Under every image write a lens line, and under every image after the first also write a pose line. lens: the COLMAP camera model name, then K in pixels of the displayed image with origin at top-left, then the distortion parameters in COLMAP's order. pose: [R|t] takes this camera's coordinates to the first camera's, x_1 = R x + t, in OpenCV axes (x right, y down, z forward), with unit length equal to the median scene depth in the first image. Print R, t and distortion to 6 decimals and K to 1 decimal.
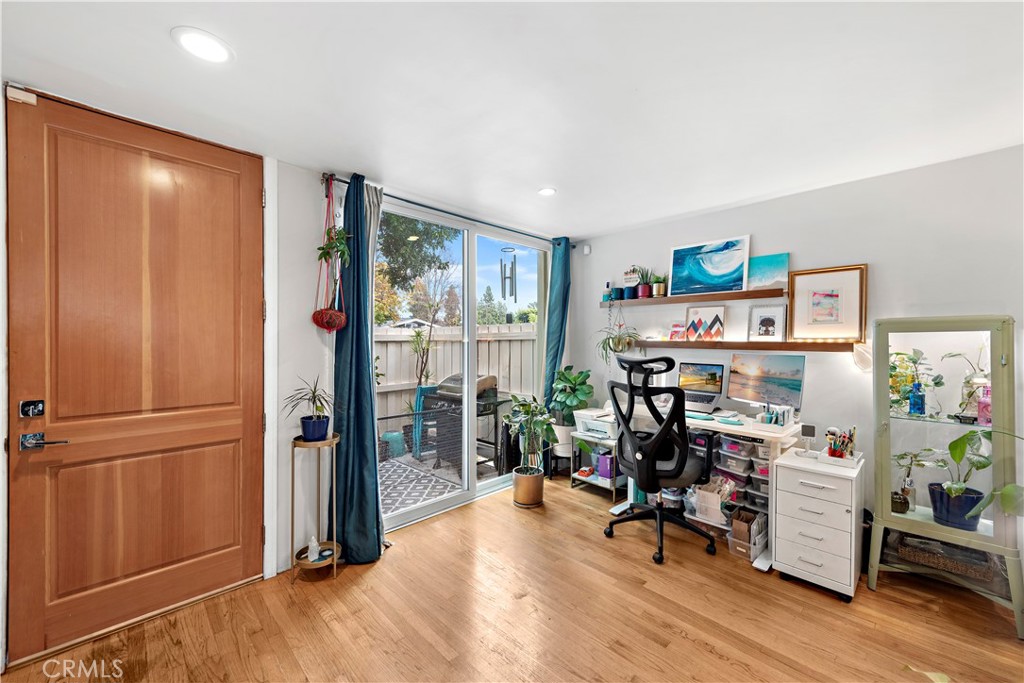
lens RADIAL K [[404.1, 0, 507.4], [0, 404.1, 343.1], [0, 0, 1]] dist [0.002845, -0.000461]
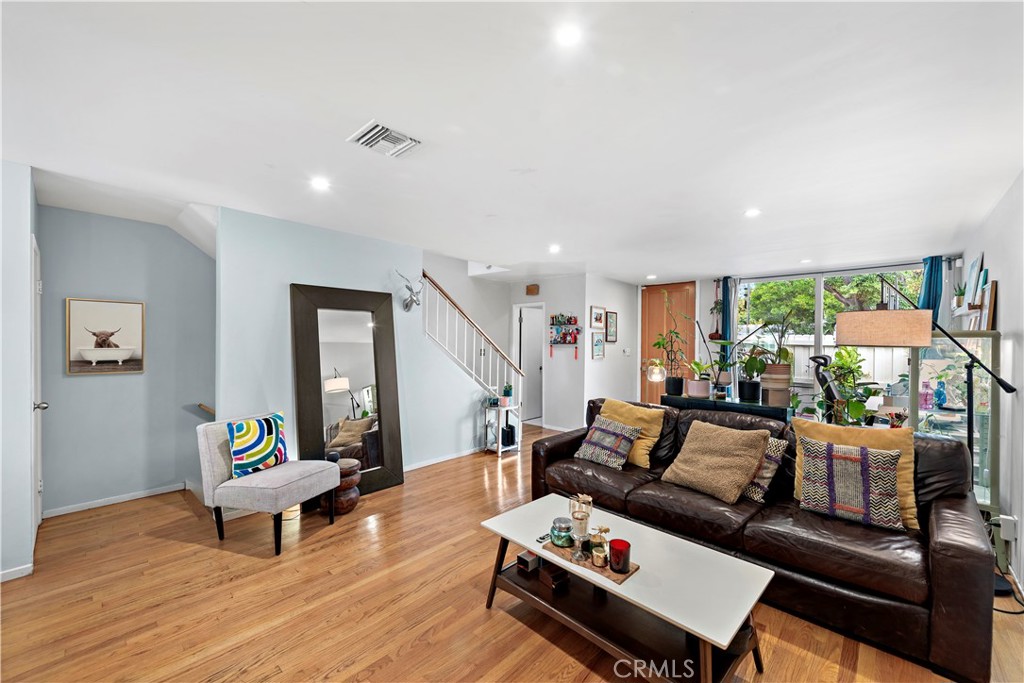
lens RADIAL K [[404.1, 0, 508.0], [0, 404.1, 343.4], [0, 0, 1]] dist [0.002845, -0.000461]
pose [[0.046118, 0.001769, -0.998934, 2.010039], [-0.012803, 0.999917, 0.001180, -0.004991], [0.998854, 0.012735, 0.046137, -0.407343]]
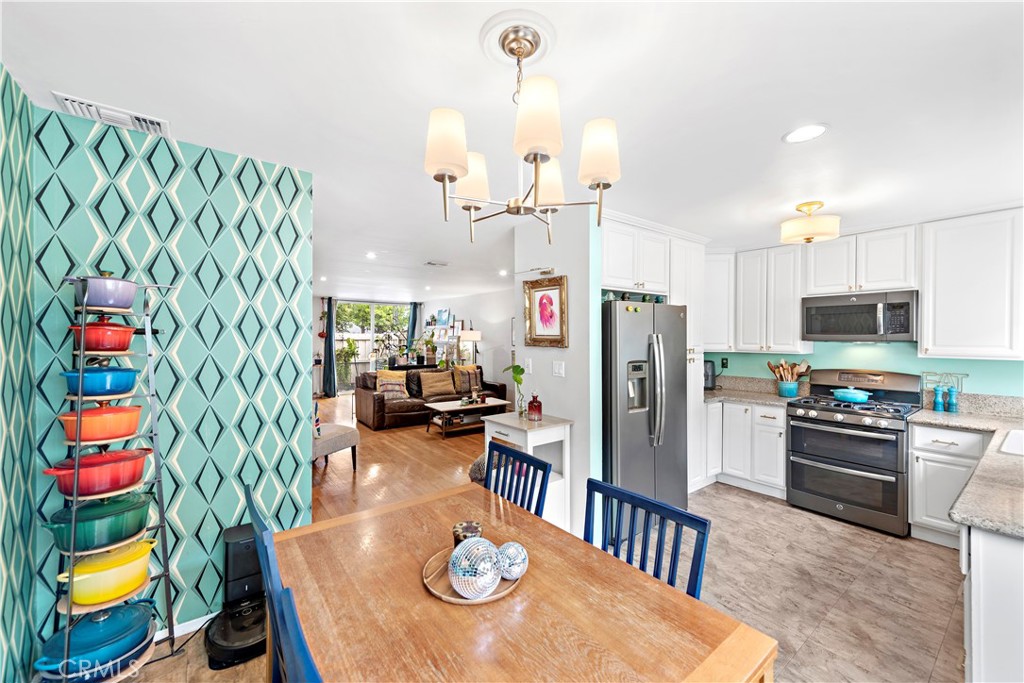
lens RADIAL K [[404.1, 0, 512.6], [0, 404.1, 340.4], [0, 0, 1]] dist [0.002845, -0.000461]
pose [[0.993434, 0.003370, -0.114359, 1.811295], [-0.003218, 0.999994, 0.001513, -0.018190], [0.114363, -0.001135, 0.993438, -2.640899]]
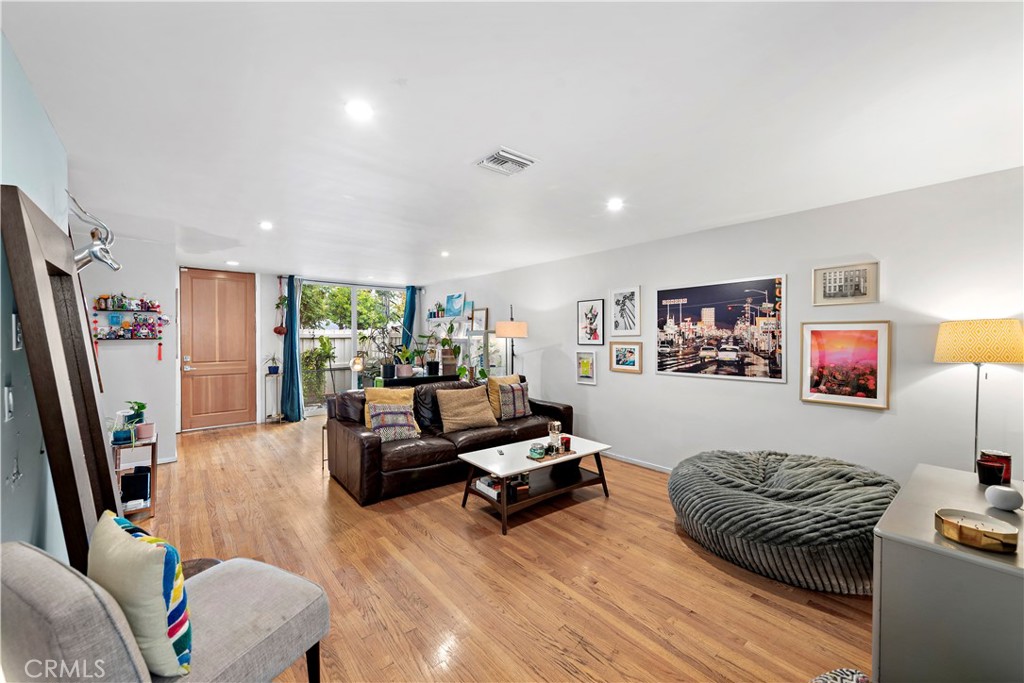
lens RADIAL K [[404.1, 0, 512.0], [0, 404.1, 341.5], [0, 0, 1]] dist [0.002845, -0.000461]
pose [[0.997539, -0.001180, -0.070102, 1.260436], [0.001690, 0.999972, 0.007222, -0.003817], [0.070092, -0.007322, 0.997514, -1.542398]]
